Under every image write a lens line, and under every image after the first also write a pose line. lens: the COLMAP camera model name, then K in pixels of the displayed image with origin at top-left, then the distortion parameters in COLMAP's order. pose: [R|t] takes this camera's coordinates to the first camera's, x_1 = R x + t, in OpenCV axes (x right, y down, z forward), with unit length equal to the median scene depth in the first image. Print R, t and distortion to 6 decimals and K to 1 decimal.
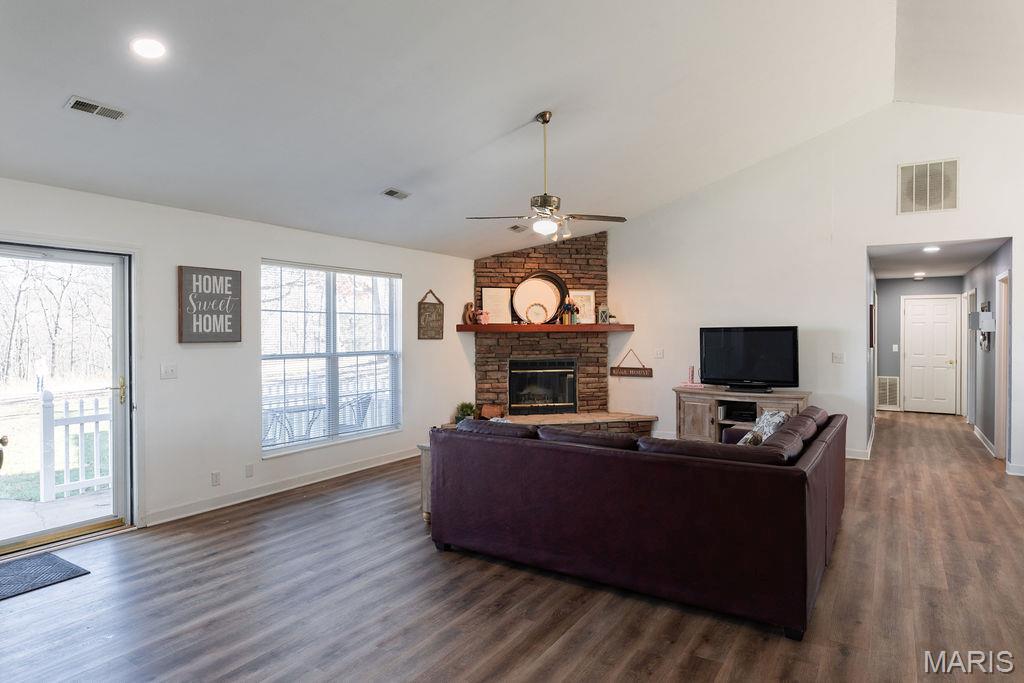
lens RADIAL K [[596.2, 0, 515.0], [0, 596.2, 334.3], [0, 0, 1]] dist [-0.006076, 0.004031]
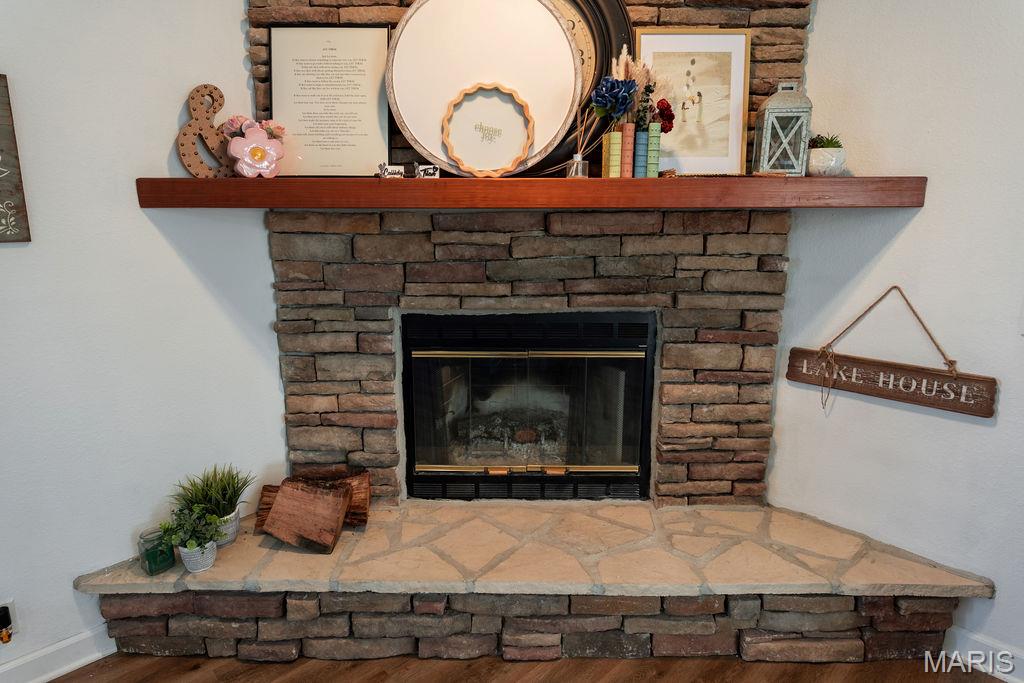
lens RADIAL K [[596.2, 0, 511.5], [0, 596.2, 339.2], [0, 0, 1]] dist [-0.006076, 0.004031]
pose [[0.973610, 0.049881, -0.222700, 0.103263], [-0.003274, 0.978774, 0.204917, -0.002181], [0.228194, -0.198780, 0.953107, 0.757212]]
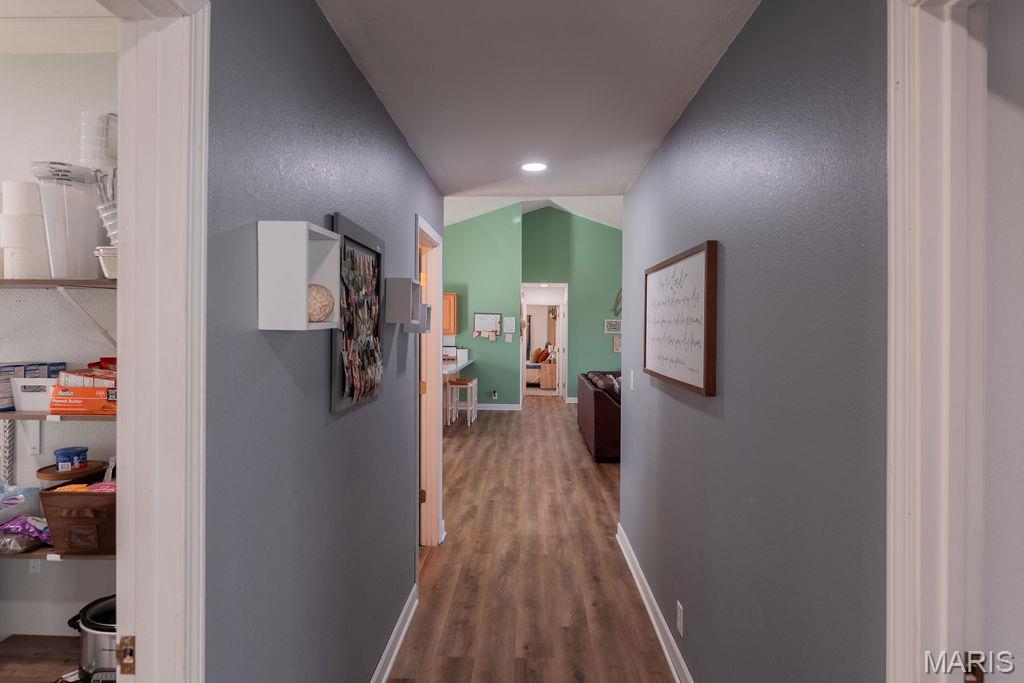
lens RADIAL K [[596.2, 0, 516.5], [0, 596.2, 335.1], [0, 0, 1]] dist [-0.006076, 0.004031]
pose [[-0.854372, 0.002324, -0.519656, 0.850757], [-0.008898, 0.999778, 0.019099, -0.013469], [0.519585, 0.020941, -0.854162, 1.242608]]
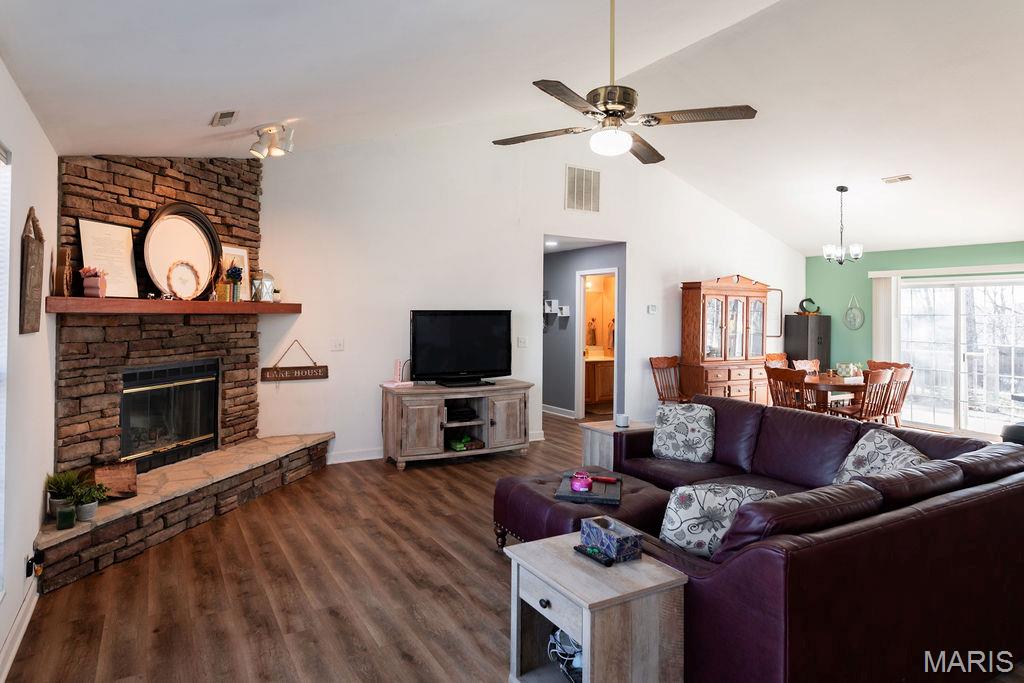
lens RADIAL K [[596.2, 0, 491.9], [0, 596.2, 304.9], [0, 0, 1]] dist [-0.006076, 0.004031]
pose [[0.470814, 0.018535, 0.882038, -0.310642], [-0.004856, 0.999819, -0.018418, -0.003637], [-0.882219, 0.004389, 0.470819, 0.493455]]
